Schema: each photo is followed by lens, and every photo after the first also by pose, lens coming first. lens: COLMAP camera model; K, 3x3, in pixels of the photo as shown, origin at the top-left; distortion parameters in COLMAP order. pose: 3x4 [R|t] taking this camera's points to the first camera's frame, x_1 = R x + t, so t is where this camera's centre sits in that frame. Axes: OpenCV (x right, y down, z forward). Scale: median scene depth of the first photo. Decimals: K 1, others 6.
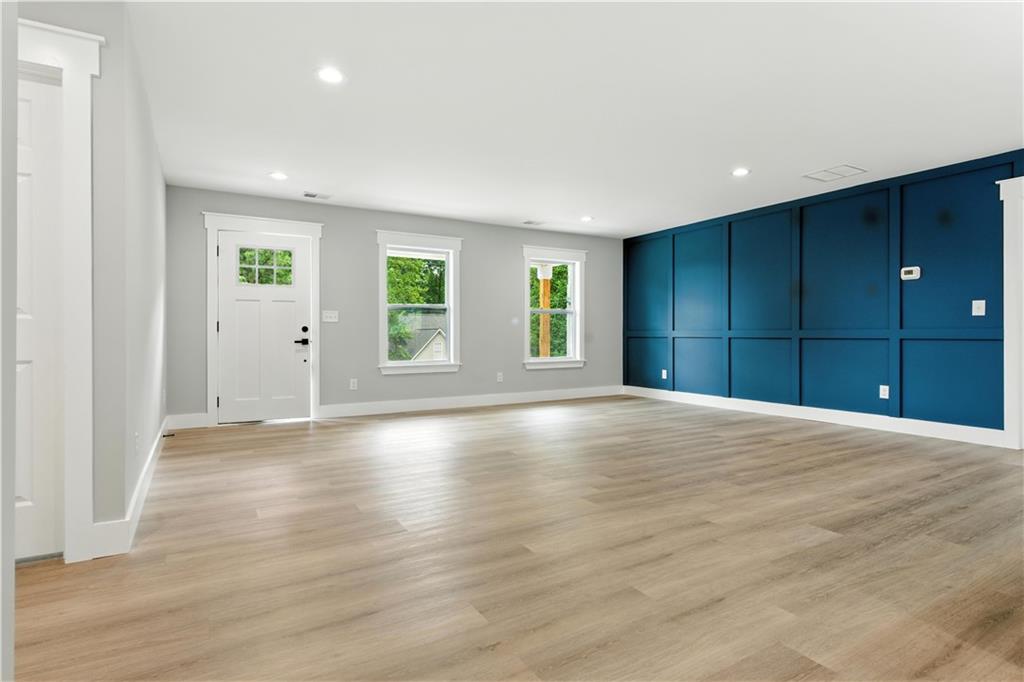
lens RADIAL K [[525.1, 0, 512.0], [0, 525.1, 341.0], [0, 0, 1]] dist [0.001738, 0.002022]
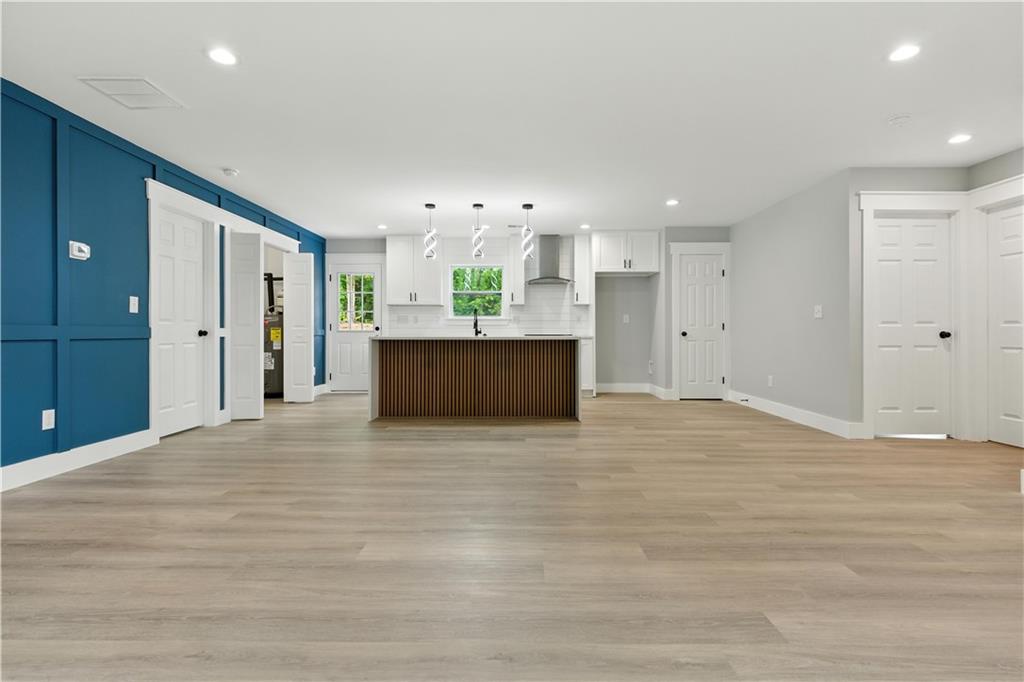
lens RADIAL K [[487.6, 0, 507.6], [0, 487.6, 335.1], [0, 0, 1]] dist [0.000662, 0.000198]
pose [[-0.858648, -0.006436, 0.512525, -0.127099], [0.004489, 0.999788, 0.020076, -0.024425], [-0.512546, 0.019539, -0.858438, 1.436873]]
